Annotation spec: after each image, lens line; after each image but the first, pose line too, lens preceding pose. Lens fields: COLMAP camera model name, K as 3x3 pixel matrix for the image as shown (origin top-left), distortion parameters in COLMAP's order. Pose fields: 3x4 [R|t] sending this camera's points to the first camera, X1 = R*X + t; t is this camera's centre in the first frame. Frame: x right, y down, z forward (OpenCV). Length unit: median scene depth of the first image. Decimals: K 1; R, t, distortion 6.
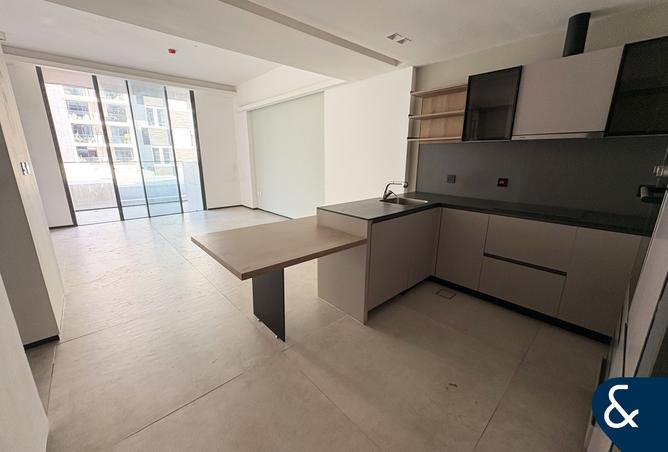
lens RADIAL K [[267.8, 0, 335.5], [0, 267.8, 222.7], [0, 0, 1]] dist [0.002932, -0.000666]
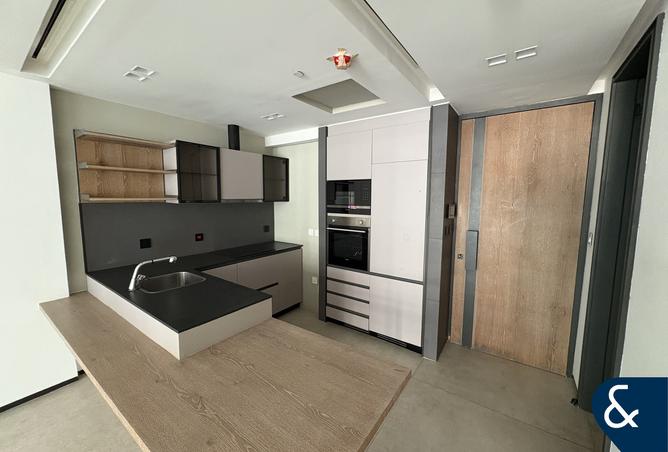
lens RADIAL K [[267.8, 0, 334.4], [0, 267.8, 223.8], [0, 0, 1]] dist [0.002932, -0.000666]
pose [[-0.203340, -0.107911, 0.973143, -0.573335], [0.227899, 0.961393, 0.154228, -0.248622], [-0.952216, 0.253139, -0.170897, 0.641384]]
